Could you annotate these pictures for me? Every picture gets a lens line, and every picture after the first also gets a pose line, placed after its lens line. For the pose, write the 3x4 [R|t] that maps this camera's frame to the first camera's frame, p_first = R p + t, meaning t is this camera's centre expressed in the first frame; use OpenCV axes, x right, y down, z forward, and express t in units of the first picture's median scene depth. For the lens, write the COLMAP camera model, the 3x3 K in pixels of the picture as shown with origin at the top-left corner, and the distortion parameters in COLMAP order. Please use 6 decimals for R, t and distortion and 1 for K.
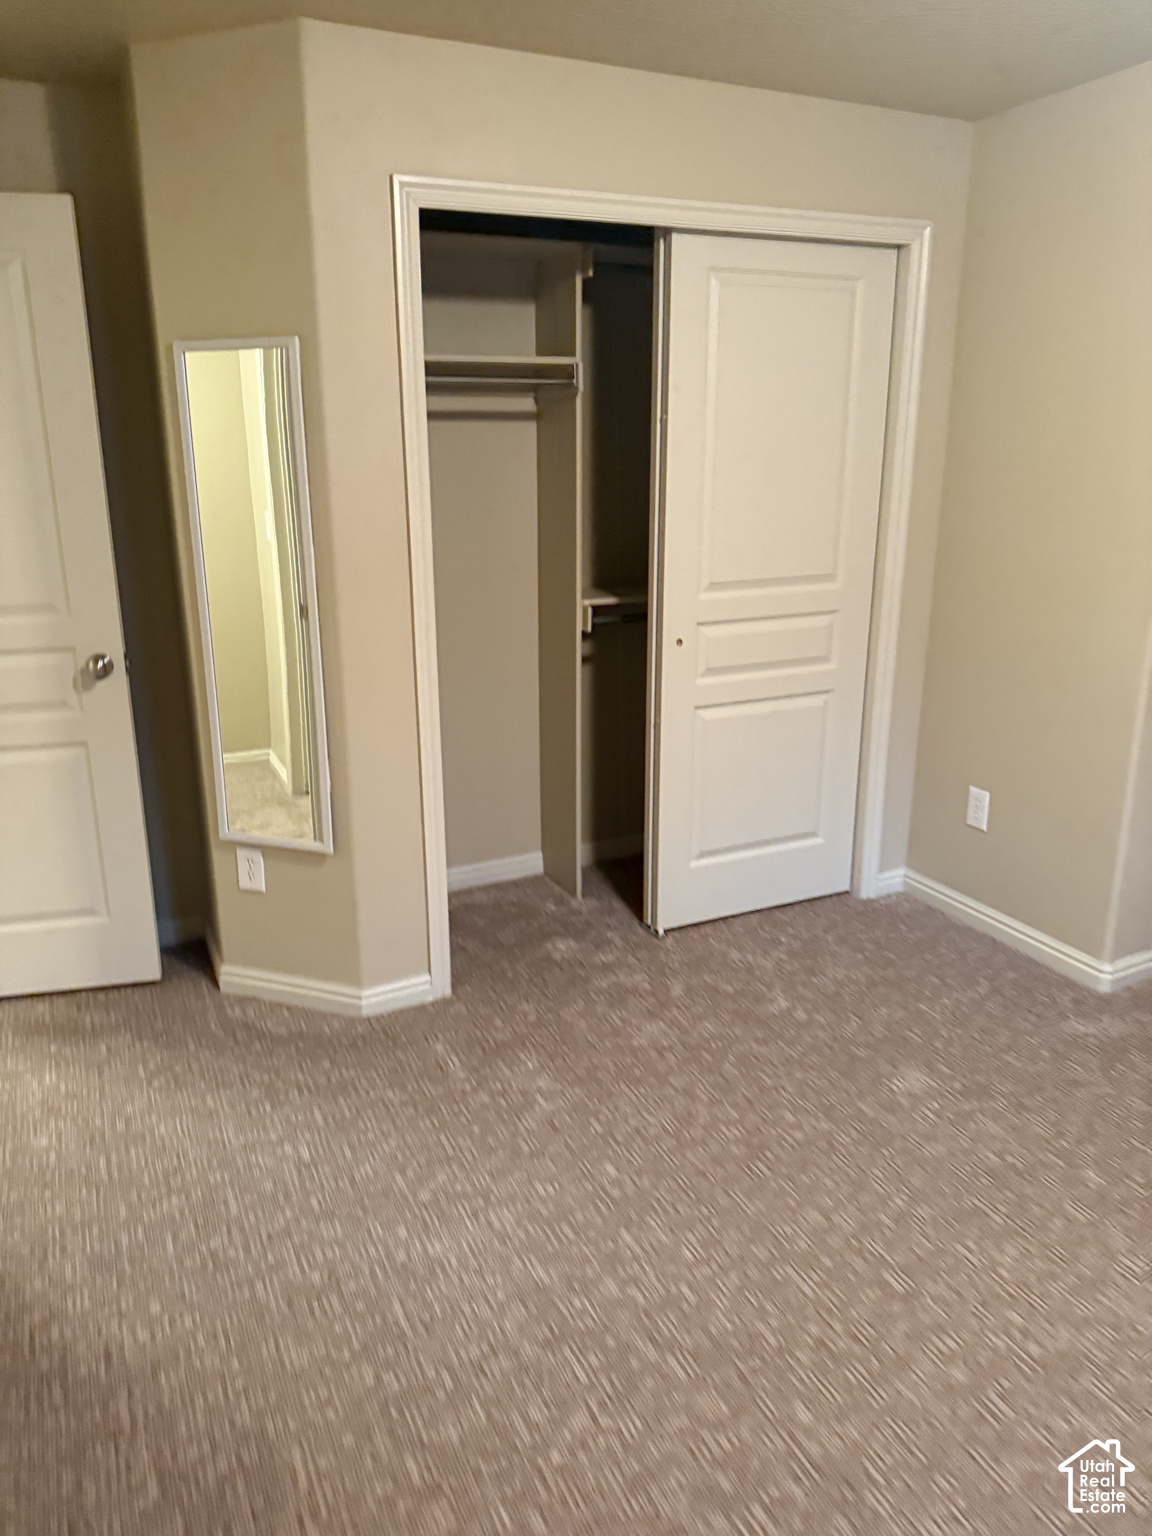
lens RADIAL K [[1067.5, 0, 571.5], [0, 1067.5, 763.4], [0, 0, 1]] dist [0.175367, -0.369716]
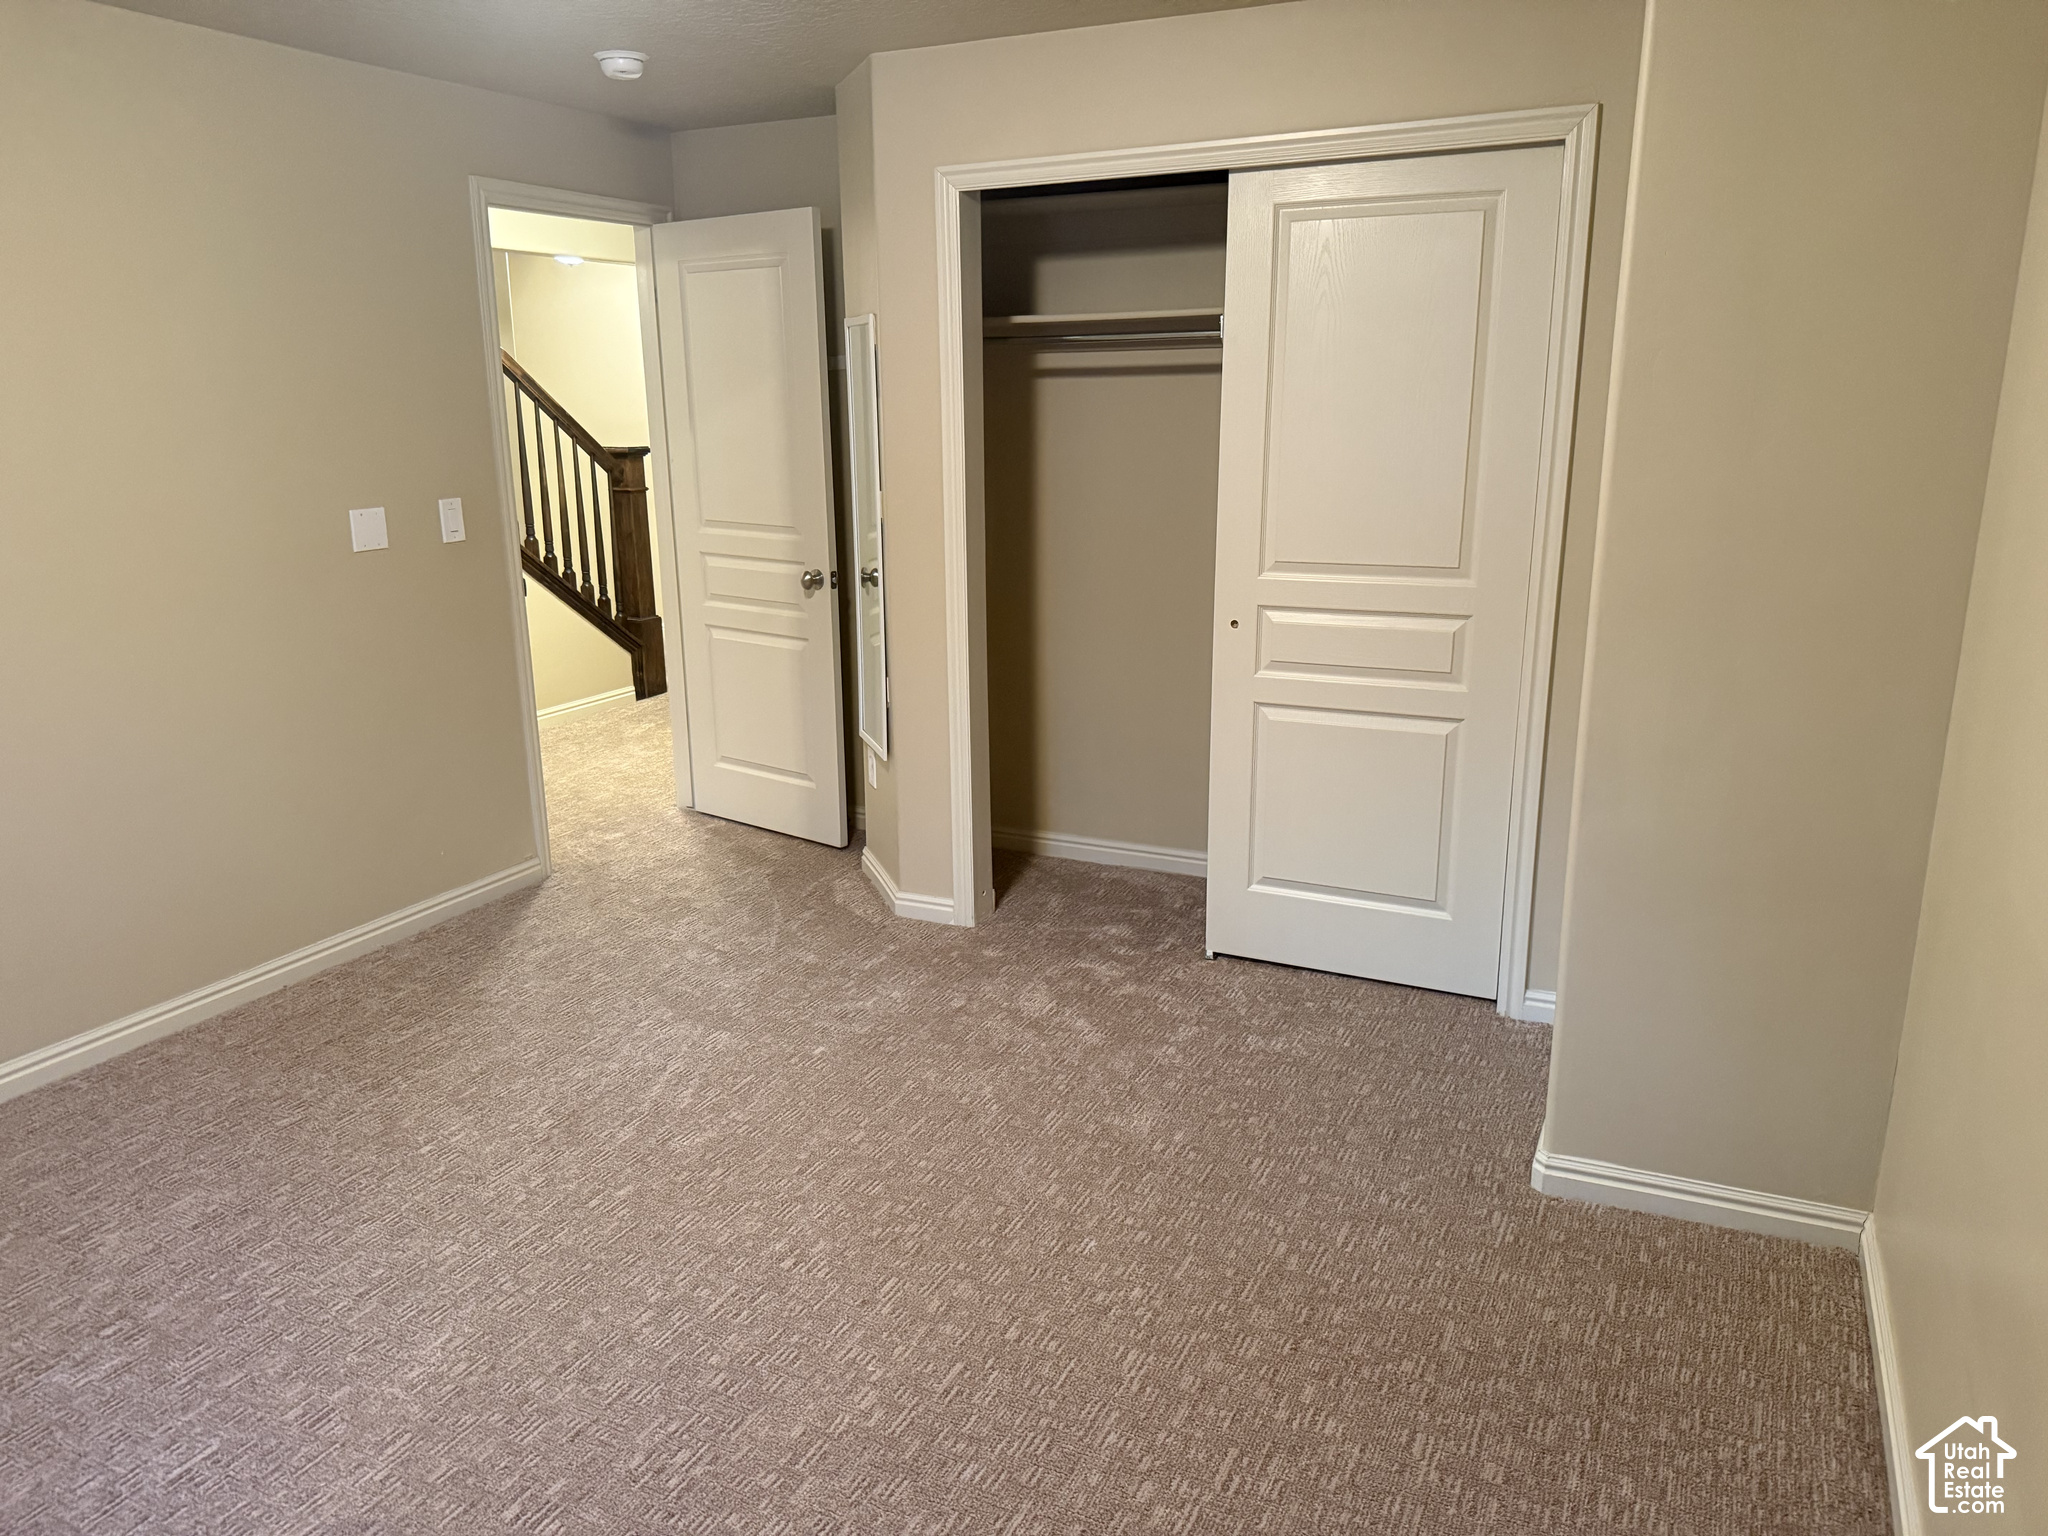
lens RADIAL K [[1423.3, 0, 1030.5], [0, 1423.3, 765.8], [0, 0, 1]] dist [0.175367, -0.369716]
pose [[0.622596, 0.195361, -0.757766, 0.931814], [-0.217810, 0.973333, 0.071979, -0.048378], [0.751621, 0.120235, 0.648545, 0.125667]]
